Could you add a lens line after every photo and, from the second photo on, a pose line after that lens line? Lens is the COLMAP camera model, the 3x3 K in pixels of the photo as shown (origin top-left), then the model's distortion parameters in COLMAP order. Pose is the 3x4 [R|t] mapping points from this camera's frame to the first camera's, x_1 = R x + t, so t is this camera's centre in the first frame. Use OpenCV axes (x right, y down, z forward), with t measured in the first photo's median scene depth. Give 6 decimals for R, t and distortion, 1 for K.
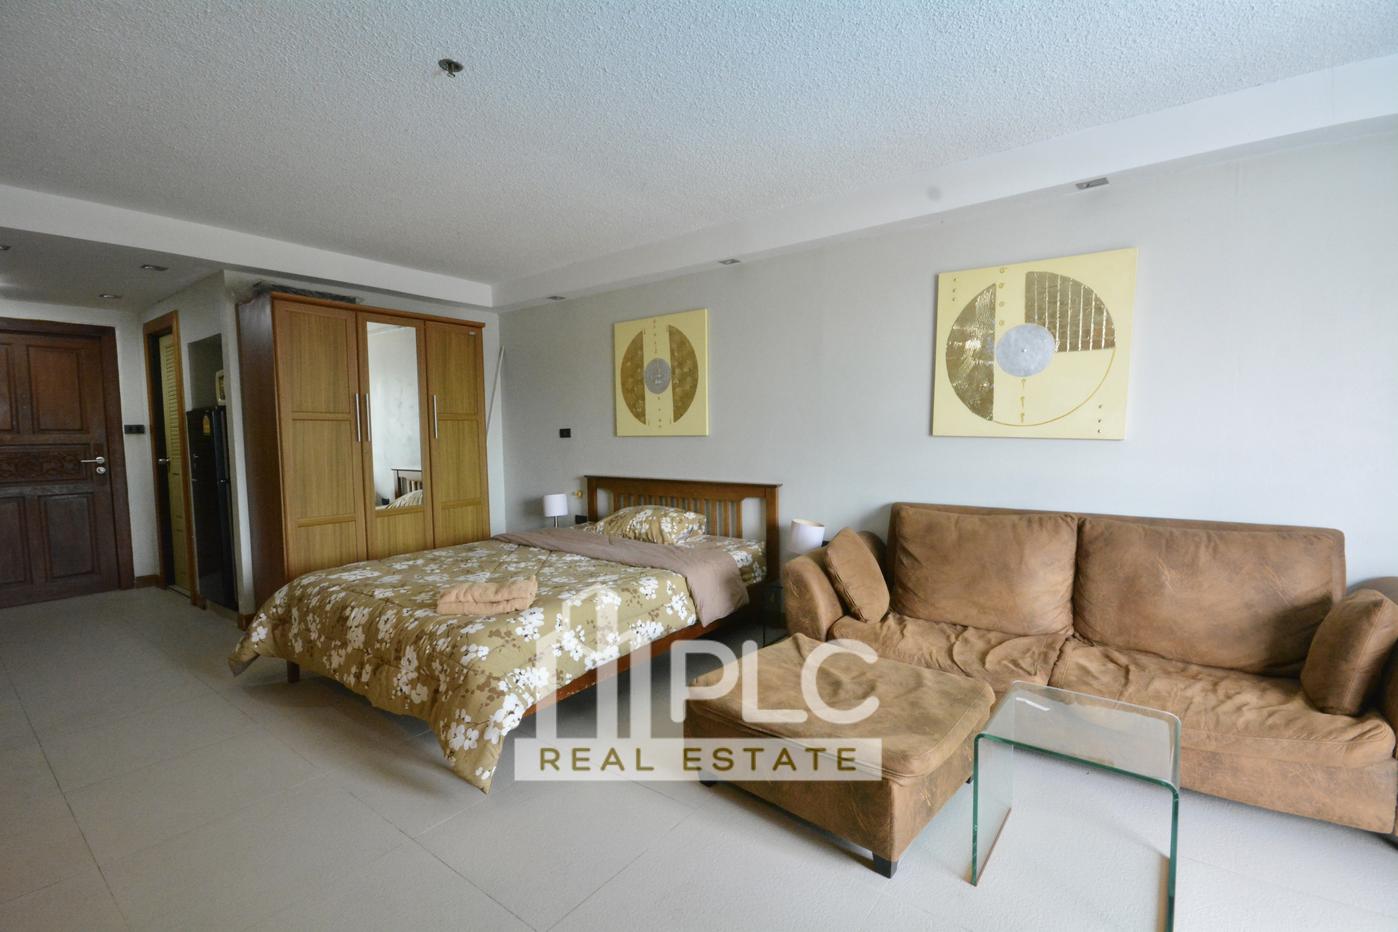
lens RADIAL K [[620.7, 0, 711.5], [0, 620.7, 468.3], [0, 0, 1]] dist [-0.014500, -0.004514]
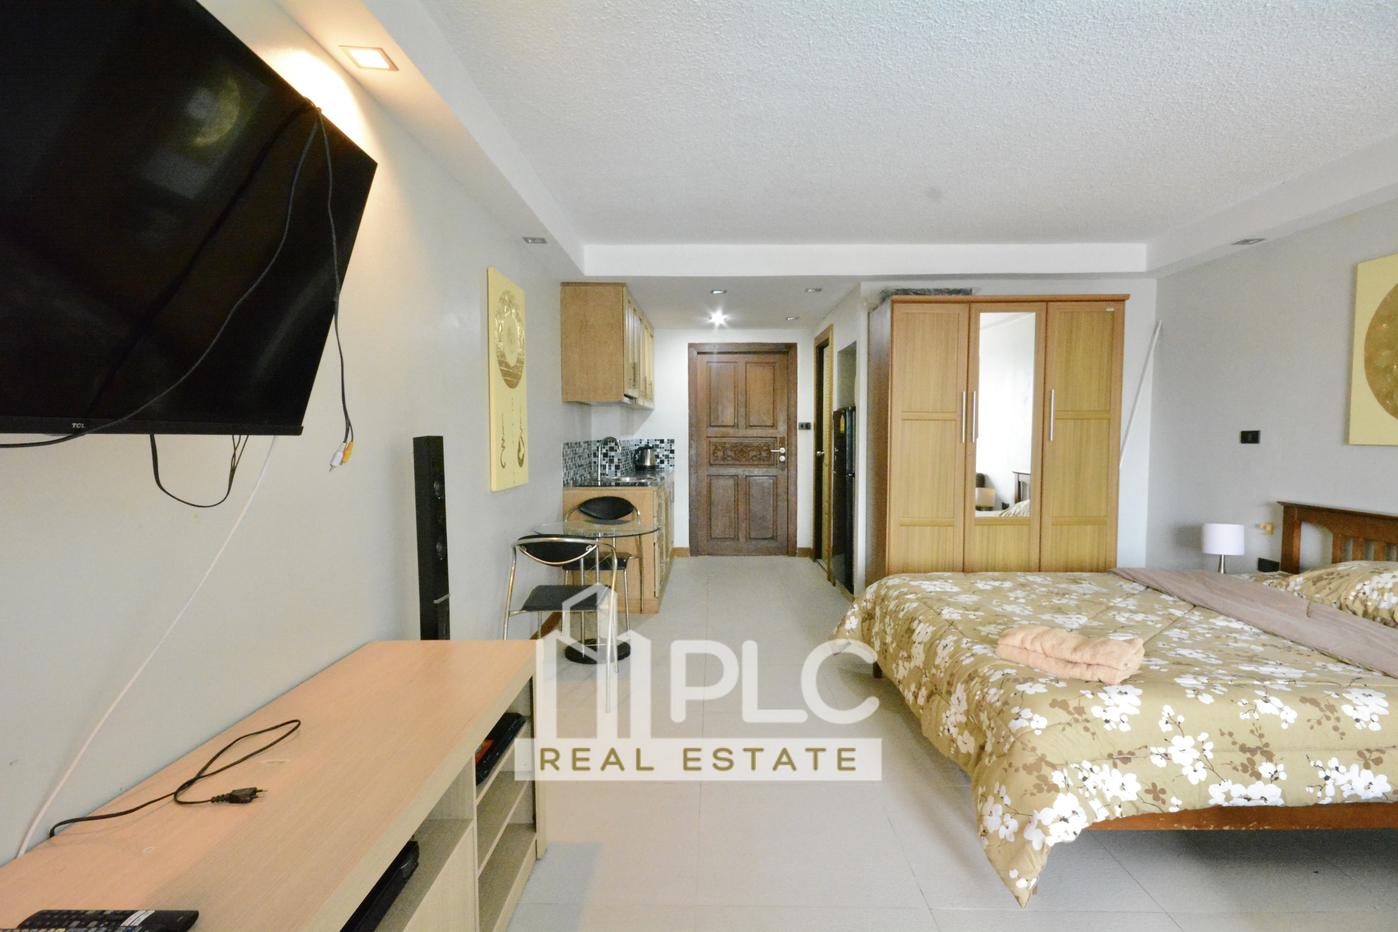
lens RADIAL K [[667.6, 0, 705.9], [0, 667.6, 474.0], [0, 0, 1]] dist [0.026954, -0.007791]
pose [[0.583564, 0.065769, -0.809399, 0.032170], [-0.055509, 0.997614, 0.041042, -0.017504], [0.810168, 0.020978, 0.585823, 0.089530]]
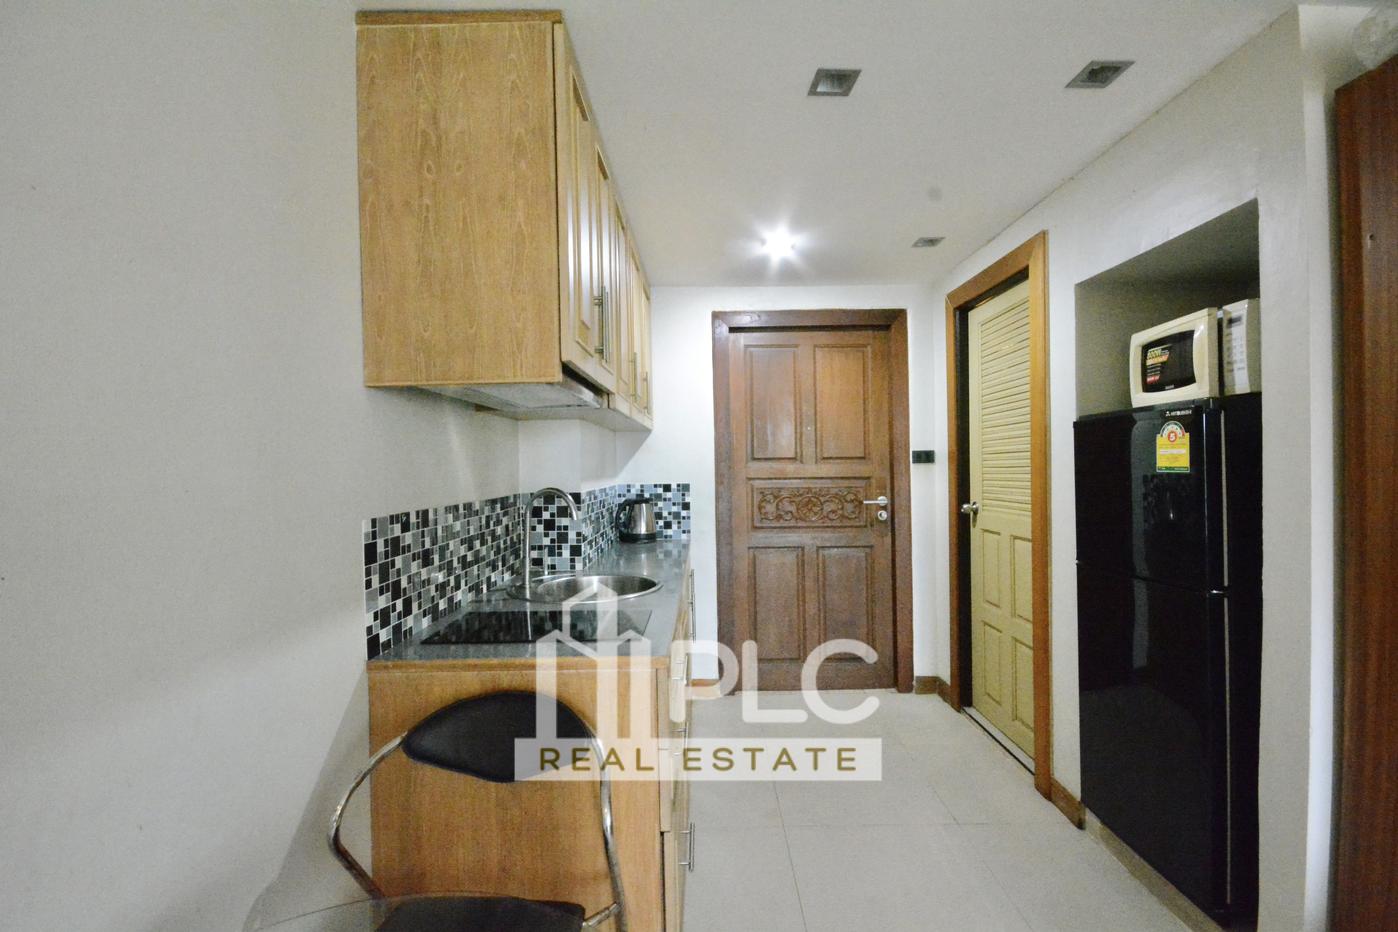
lens RADIAL K [[620.7, 0, 703.2], [0, 620.7, 481.4], [0, 0, 1]] dist [-0.014500, -0.004514]
pose [[0.589925, 0.027926, -0.806975, -0.751854], [-0.041712, 0.999121, 0.004083, -0.041764], [0.806380, 0.031252, 0.590572, 0.560927]]
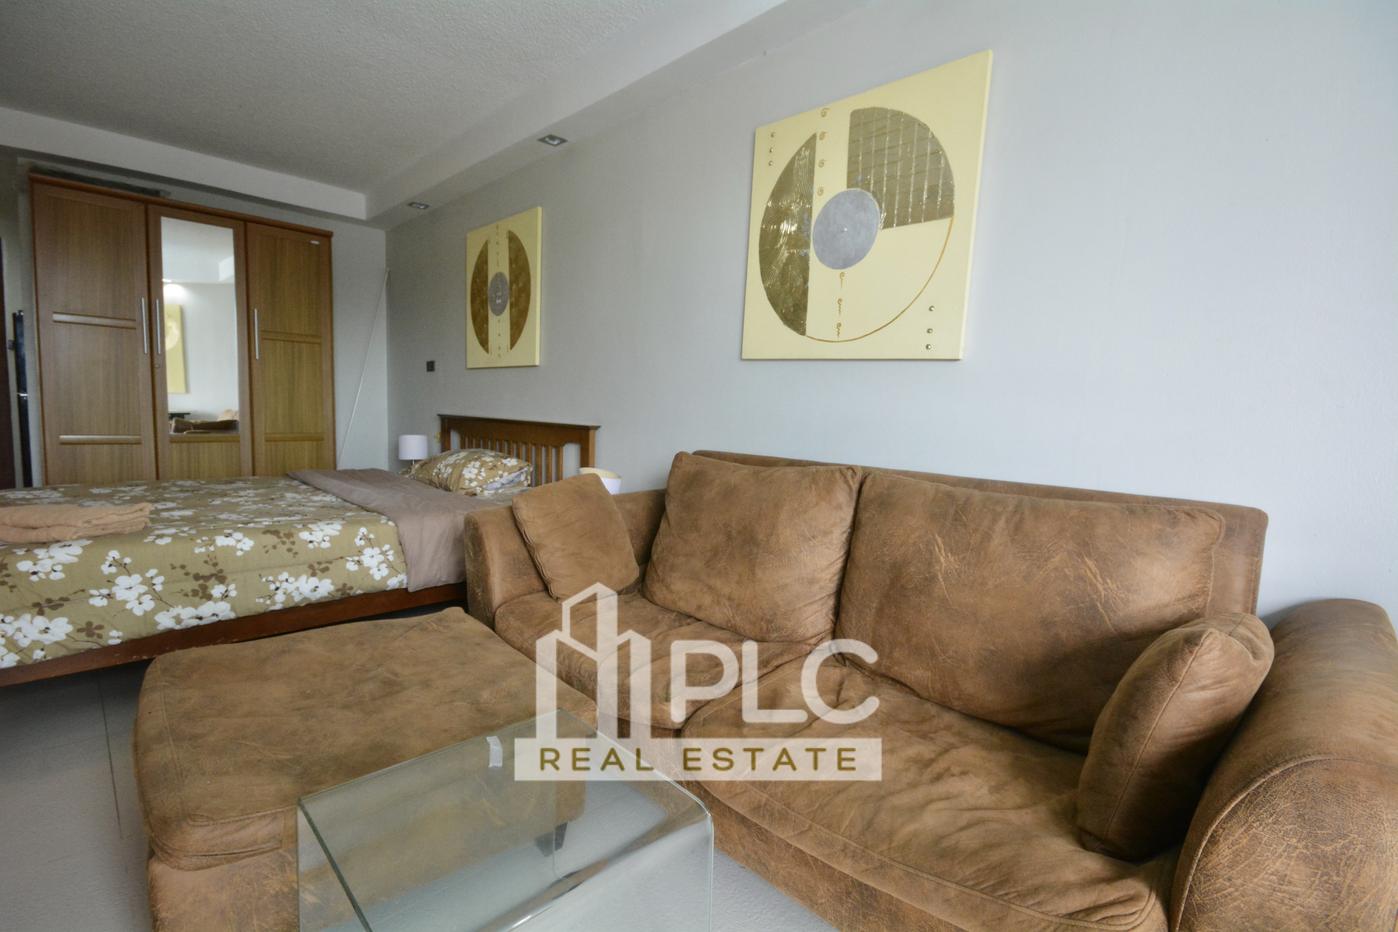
lens RADIAL K [[667.6, 0, 706.1], [0, 667.6, 456.2], [0, 0, 1]] dist [0.026954, -0.007791]
pose [[0.985564, 0.054622, -0.160248, 0.400223], [-0.052798, 0.998483, 0.015620, 0.045538], [0.160859, -0.006934, 0.986953, 0.199005]]
